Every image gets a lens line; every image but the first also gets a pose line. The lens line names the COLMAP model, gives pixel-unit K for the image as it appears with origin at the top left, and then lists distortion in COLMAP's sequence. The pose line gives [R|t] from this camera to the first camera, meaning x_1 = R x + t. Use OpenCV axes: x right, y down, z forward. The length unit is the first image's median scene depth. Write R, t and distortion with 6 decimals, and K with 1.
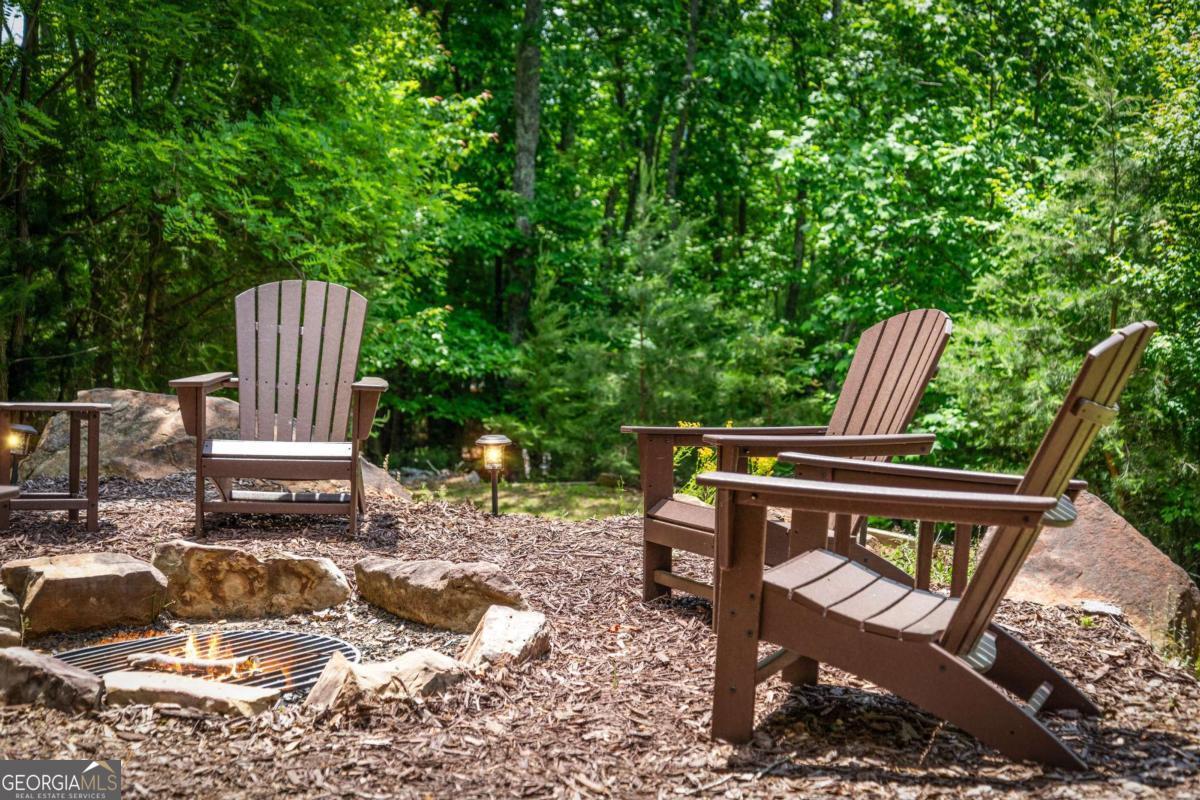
lens RADIAL K [[1932.1, 0, 600.2], [0, 1932.1, 403.8], [0, 0, 1]] dist [-0.051631, 0.000000]
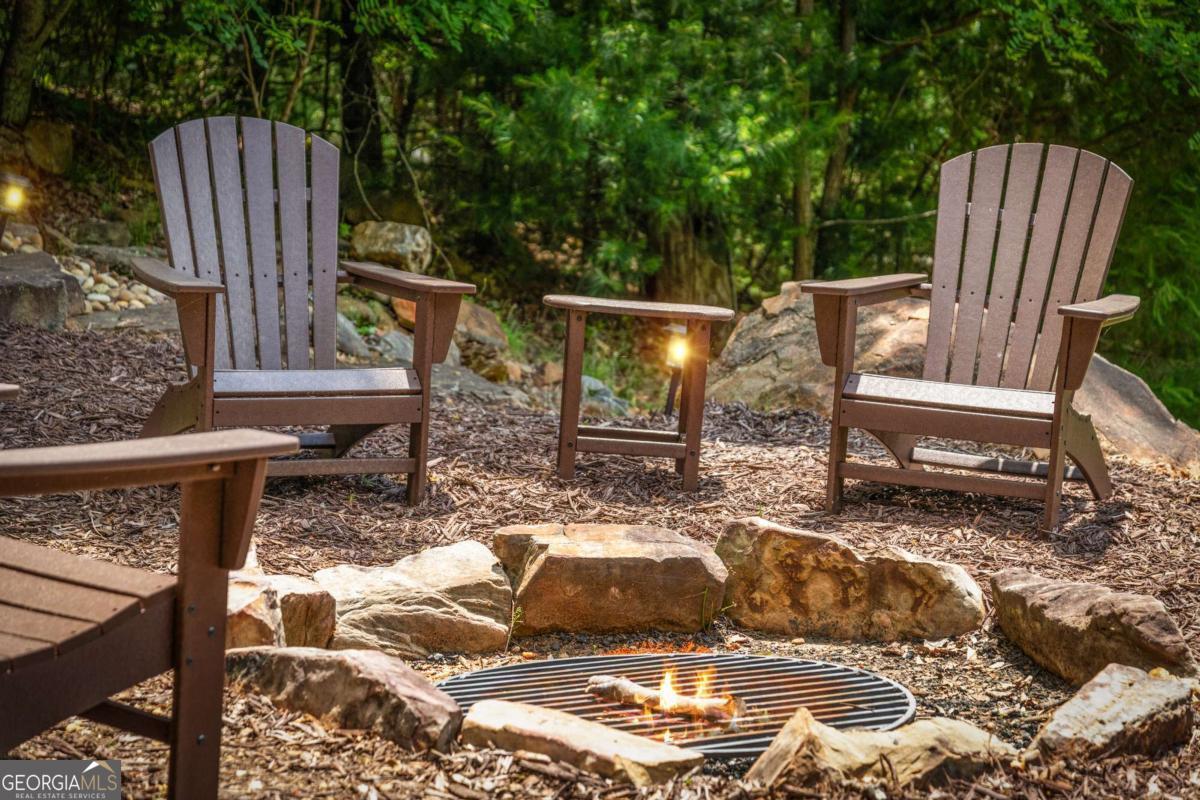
lens RADIAL K [[2914.5, 0, 600.0], [0, 2914.5, 398.2], [0, 0, 1]] dist [-0.098030, 0.000000]
pose [[0.907923, 0.078264, -0.411764, 0.171392], [-0.062598, 0.996713, 0.051419, -0.024231], [0.414435, -0.020909, 0.909839, 0.021733]]
